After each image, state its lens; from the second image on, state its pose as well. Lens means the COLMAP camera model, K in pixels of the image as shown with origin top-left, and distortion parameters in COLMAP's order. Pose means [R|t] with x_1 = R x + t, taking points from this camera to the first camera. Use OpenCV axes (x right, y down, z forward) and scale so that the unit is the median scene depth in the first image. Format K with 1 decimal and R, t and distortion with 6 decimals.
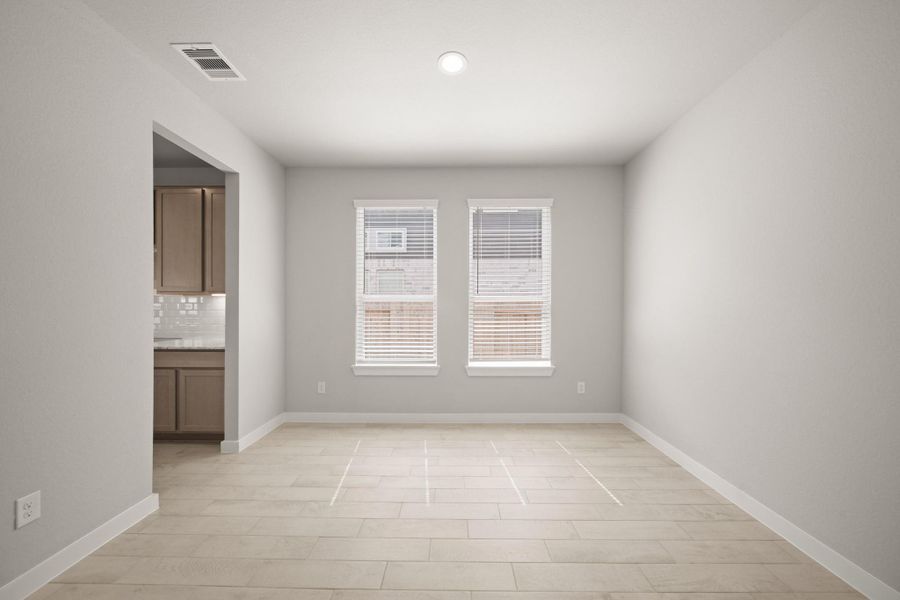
lens RADIAL K [[316.4, 0, 451.2], [0, 316.4, 309.3], [0, 0, 1]] dist [-0.000501, -0.001008]
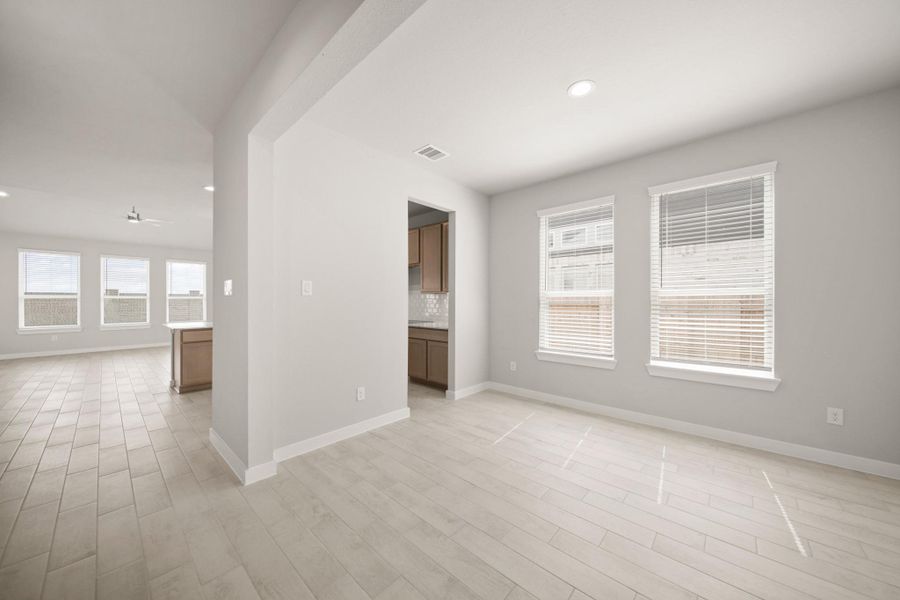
lens RADIAL K [[316.4, 0, 453.7], [0, 316.4, 303.7], [0, 0, 1]] dist [-0.000501, -0.001008]
pose [[0.753911, 0.005676, -0.656952, 0.258806], [-0.005779, 0.999981, 0.002007, 0.000388], [0.656951, 0.002283, 0.753930, -0.104498]]
